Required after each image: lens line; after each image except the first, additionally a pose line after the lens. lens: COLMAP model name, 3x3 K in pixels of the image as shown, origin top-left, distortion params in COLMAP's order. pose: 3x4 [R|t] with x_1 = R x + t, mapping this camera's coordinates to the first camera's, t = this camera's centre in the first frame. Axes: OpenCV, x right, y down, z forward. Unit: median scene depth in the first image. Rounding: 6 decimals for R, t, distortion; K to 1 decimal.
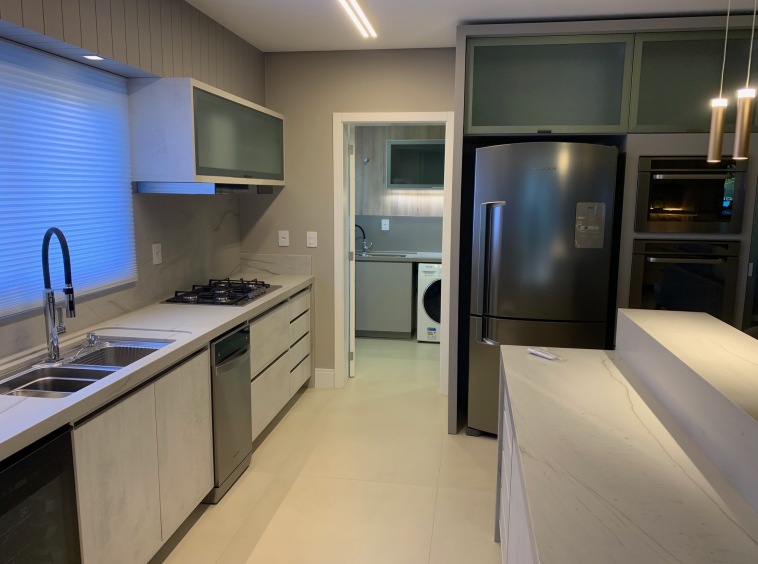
lens RADIAL K [[573.1, 0, 381.8], [0, 573.1, 280.1], [0, 0, 1]] dist [0.032764, -0.030096]
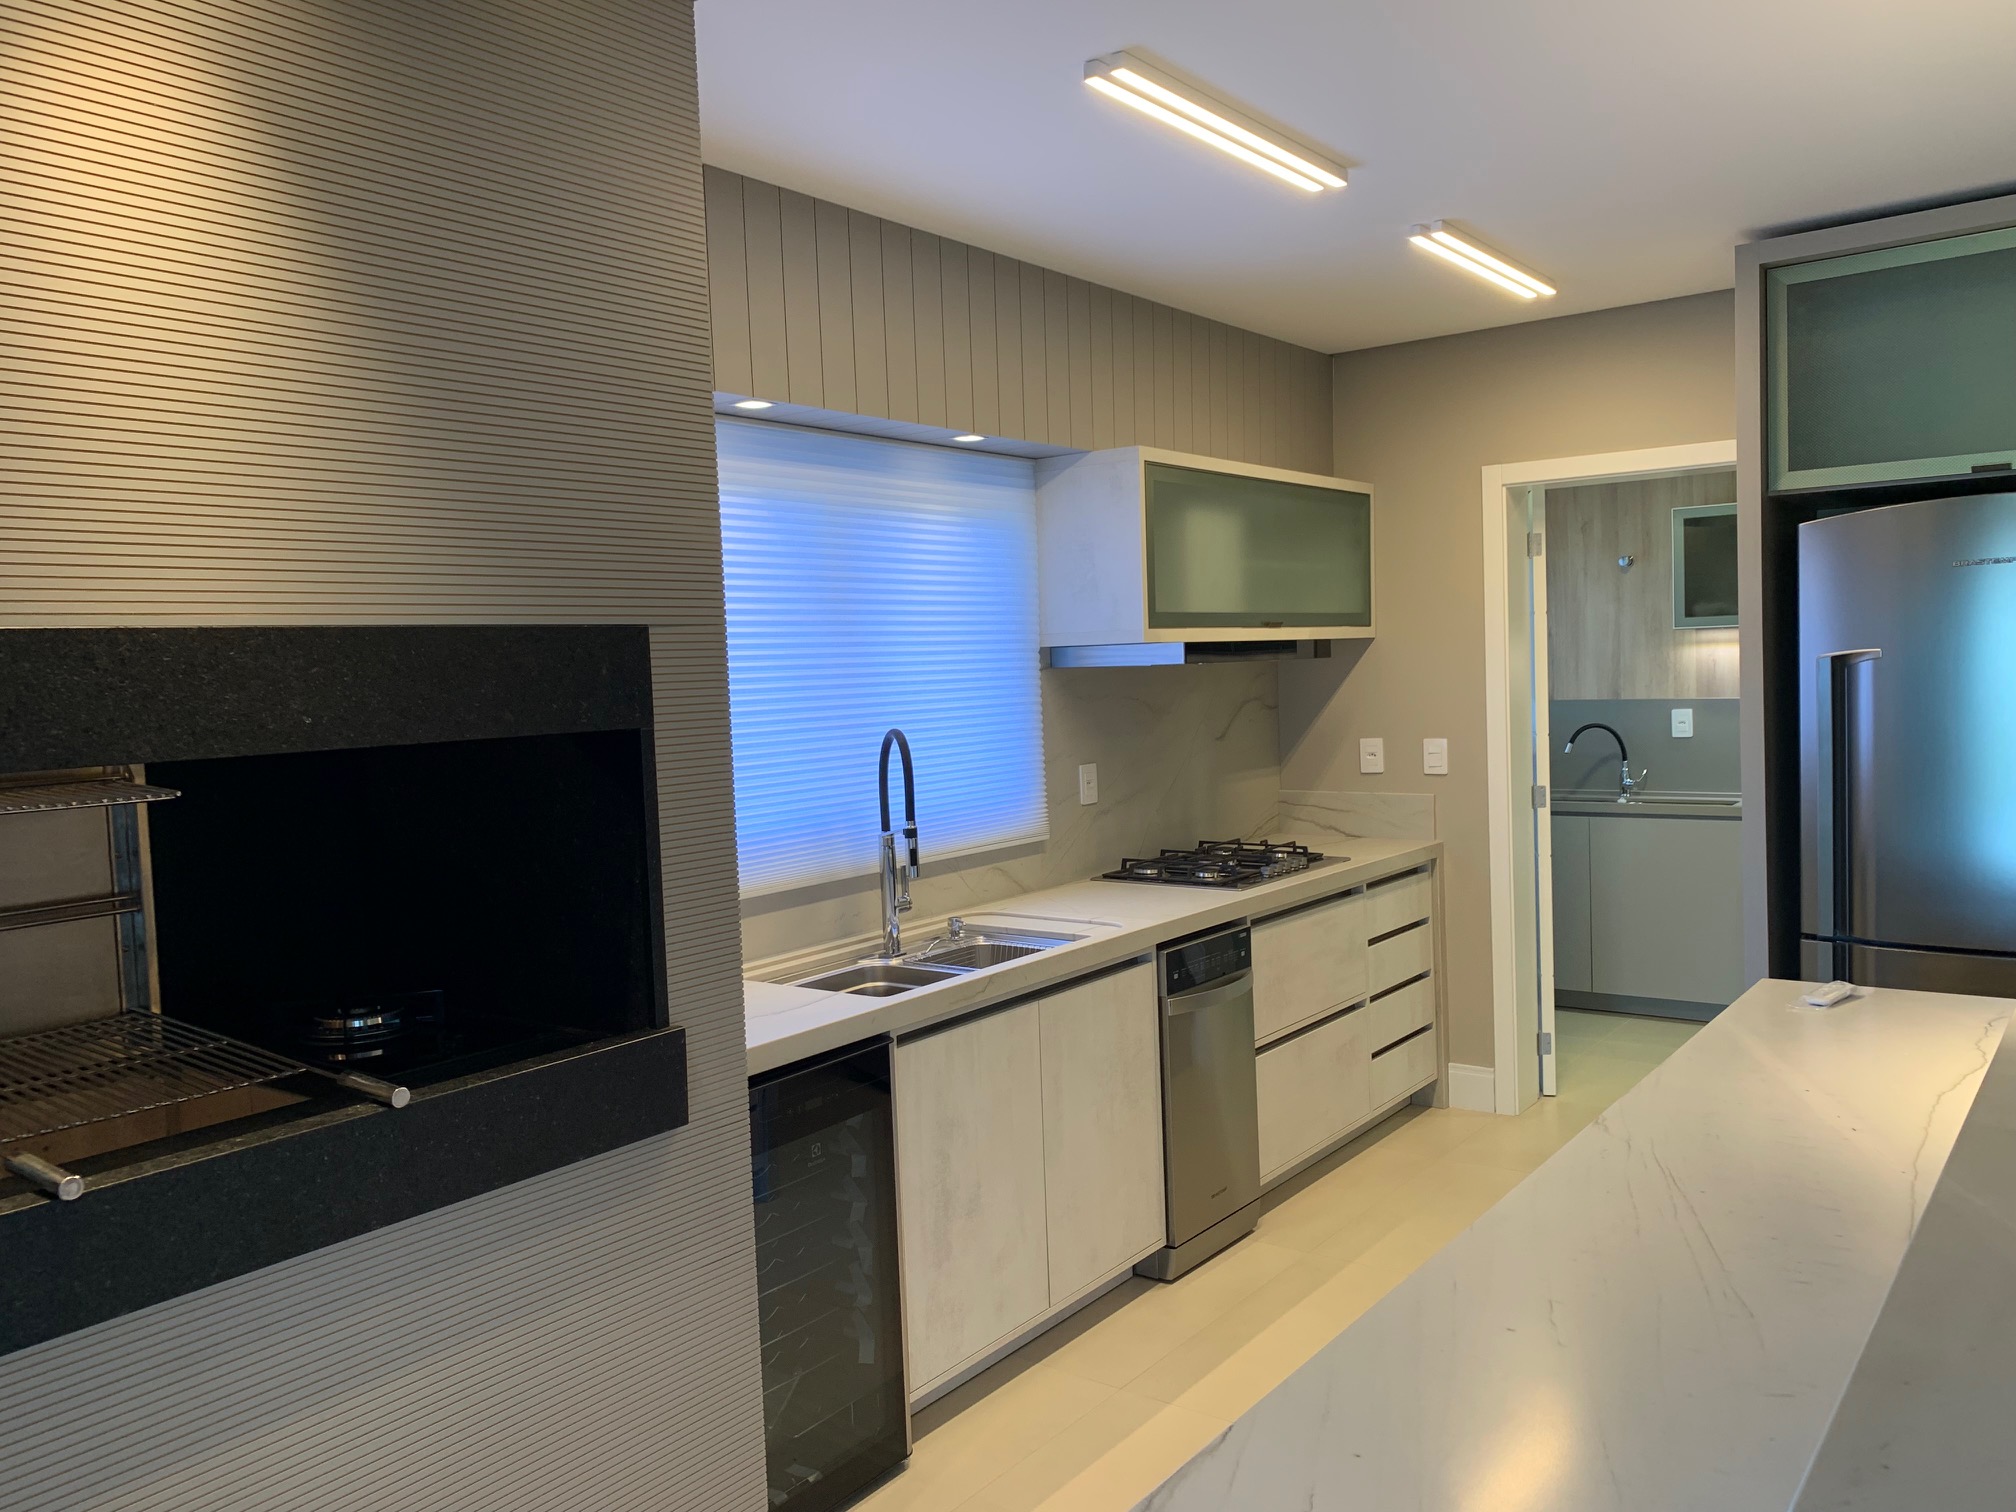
lens RADIAL K [[1549.9, 0, 1005.6], [0, 1549.9, 760.8], [0, 0, 1]] dist [0.071324, -0.176121]
pose [[0.874463, -0.014564, -0.484874, 0.207867], [-0.027353, 0.996478, -0.079263, 0.043425], [0.484321, 0.082575, 0.870985, -0.230628]]
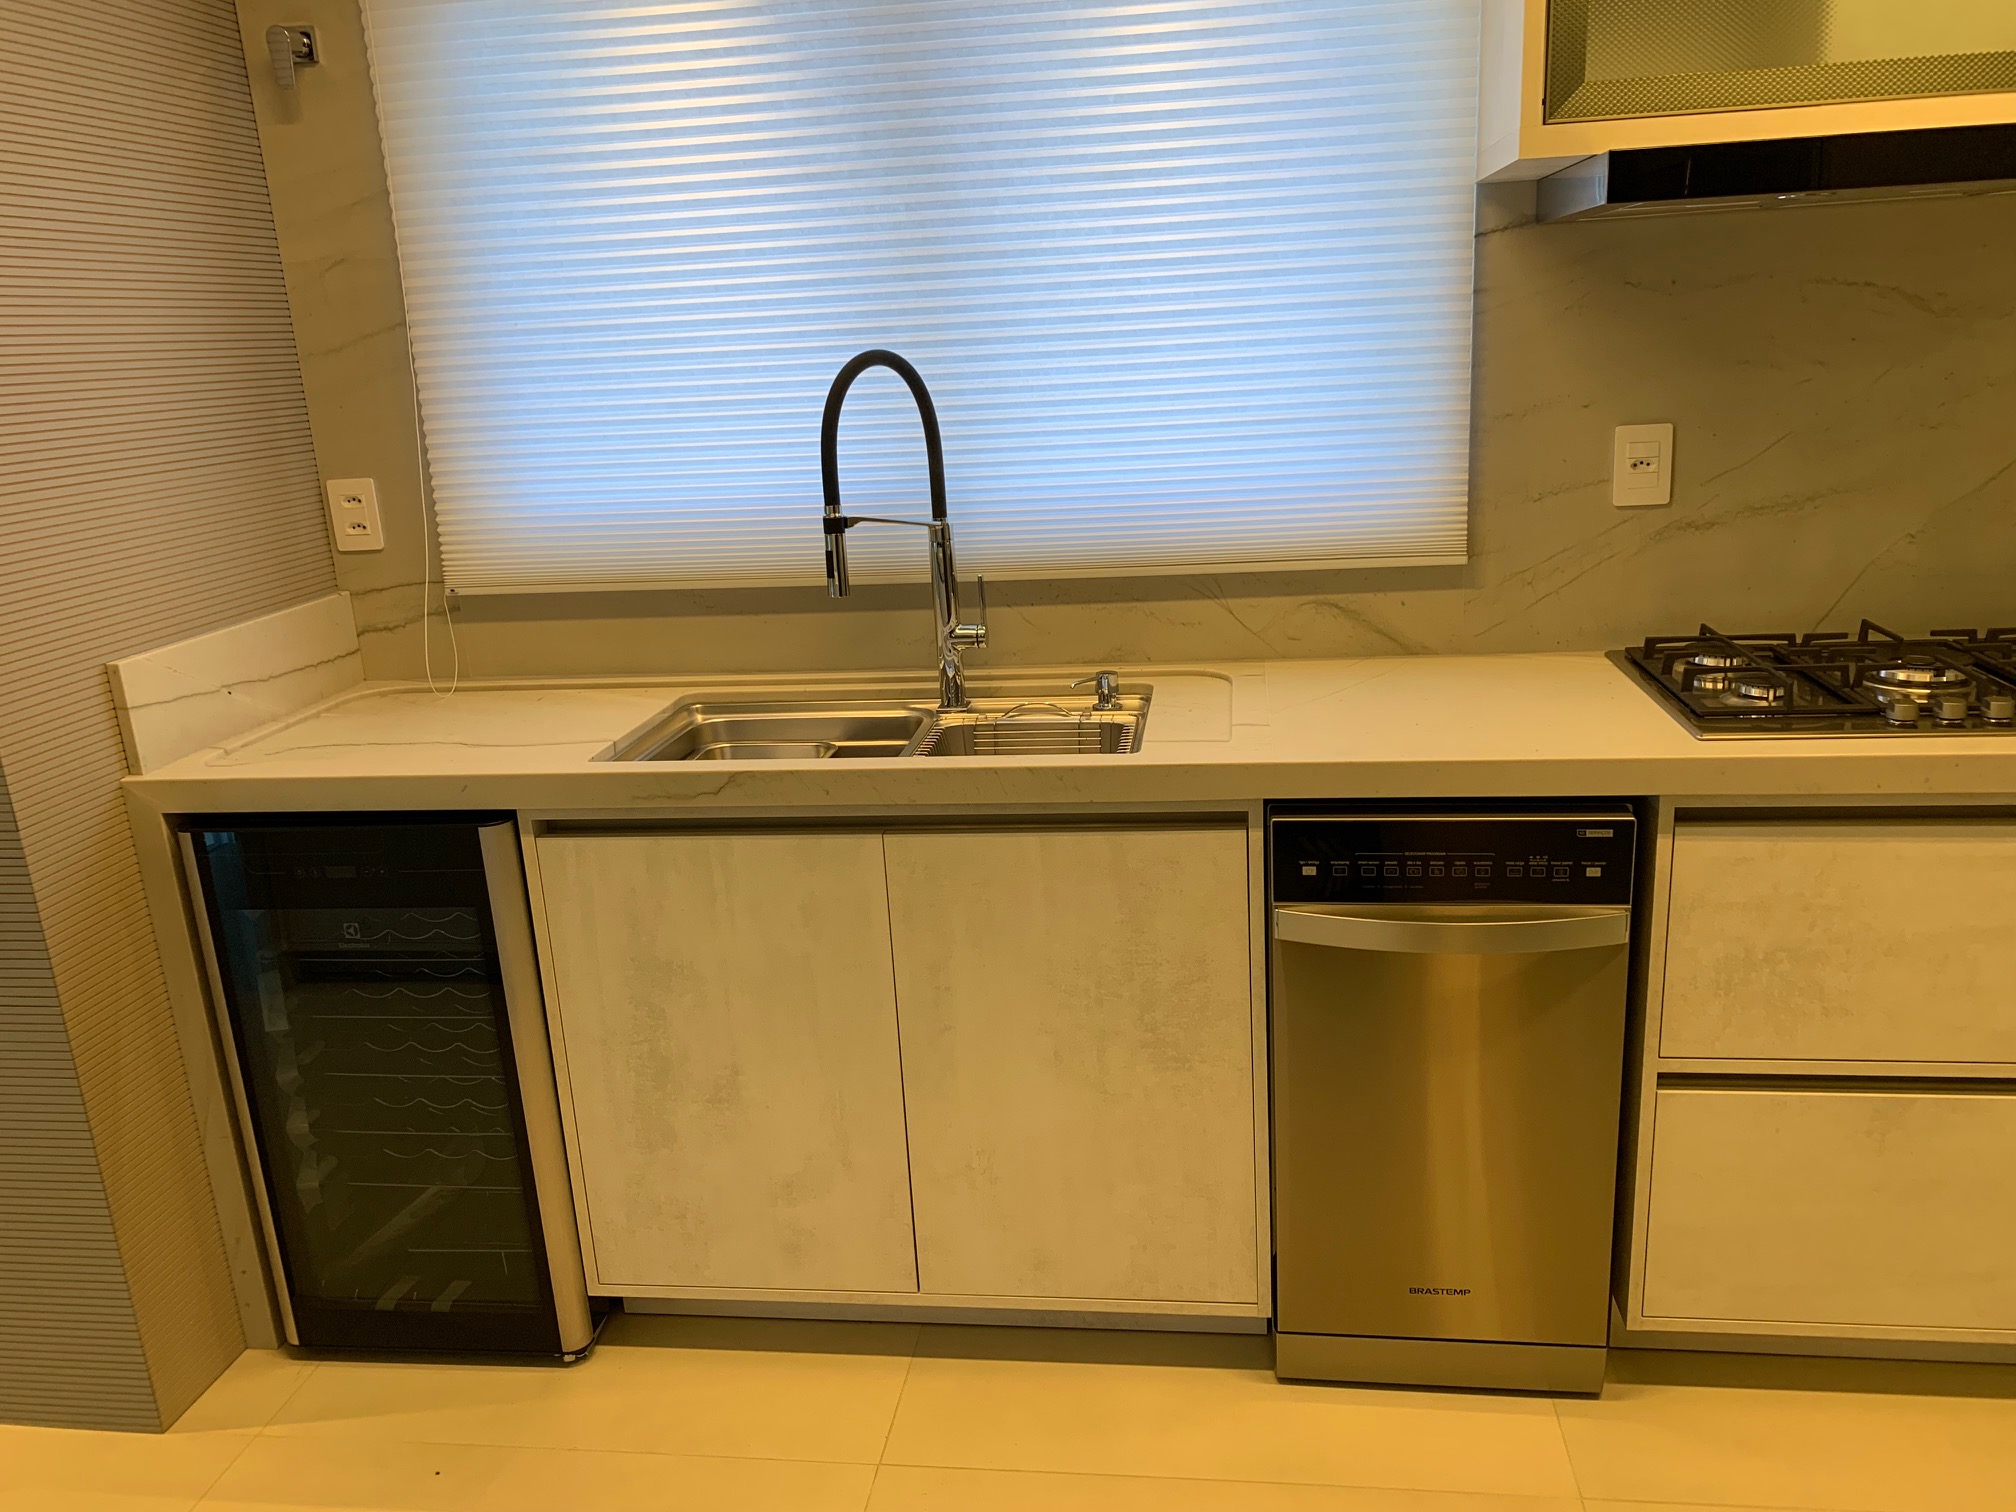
lens RADIAL K [[1530.6, 0, 1019.3], [0, 1530.6, 752.5], [0, 0, 1]] dist [0.099258, -0.178612]
pose [[0.016666, 0.253899, -0.967087, 0.300989], [-0.103155, 0.962497, 0.250916, -0.065374], [0.994526, 0.095578, 0.042232, 0.692299]]
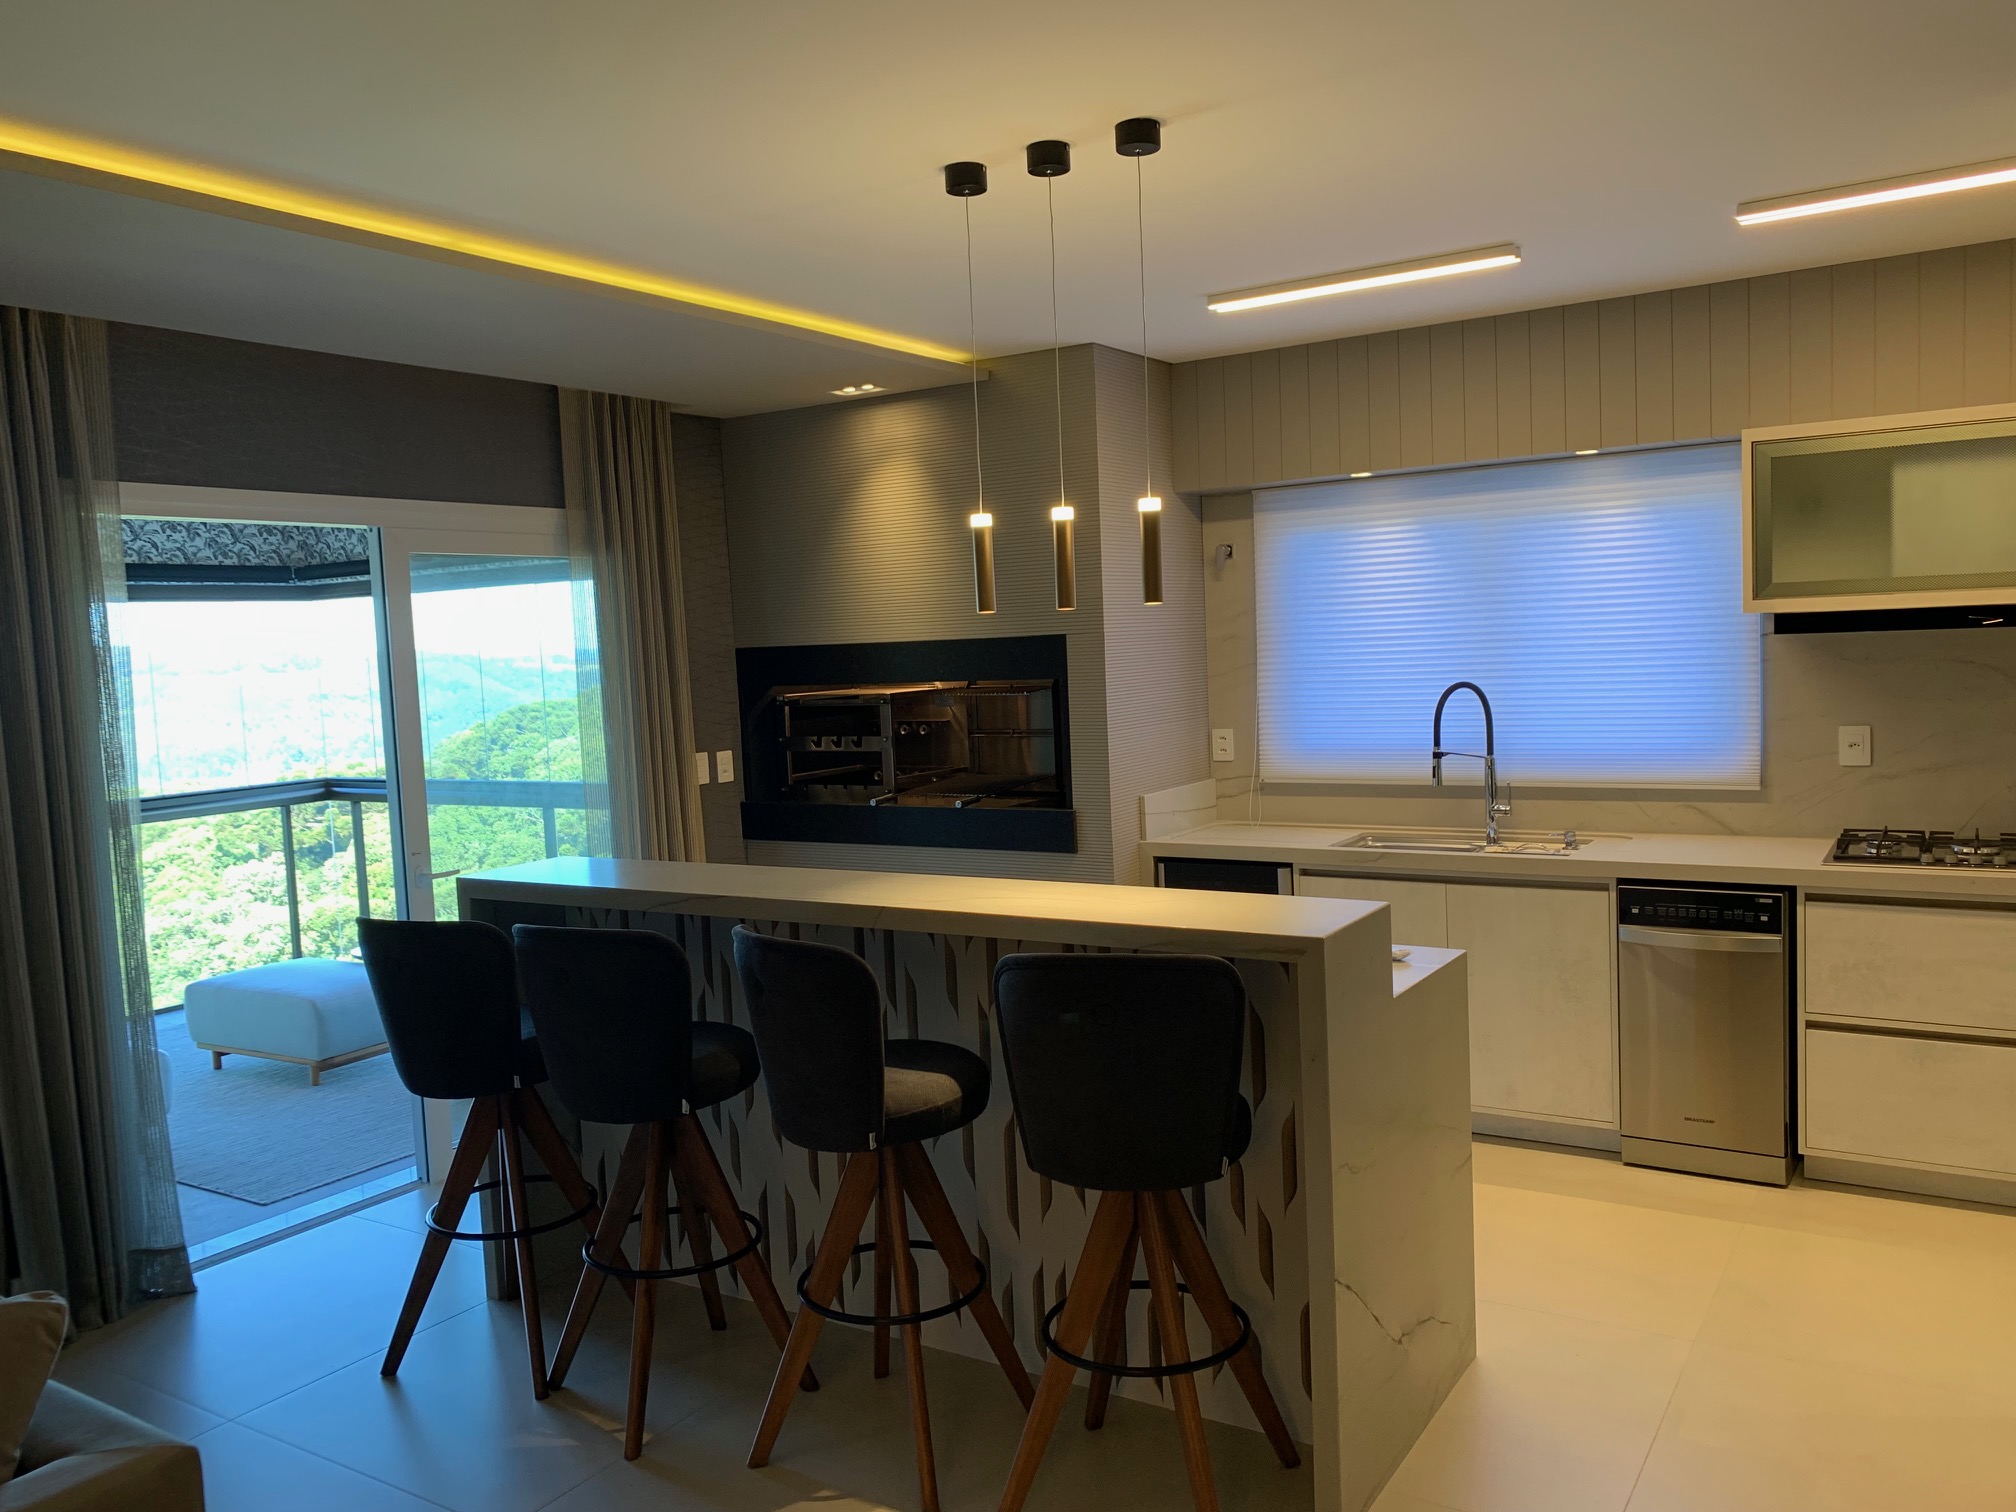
lens RADIAL K [[1569.9, 0, 1004.7], [0, 1569.9, 769.1], [0, 0, 1]] dist [0.013089, -0.005404]
pose [[-0.405847, 0.083930, -0.910079, 1.178038], [-0.103156, 0.985204, 0.136861, -0.136316], [0.908101, 0.149425, -0.391185, 0.845803]]
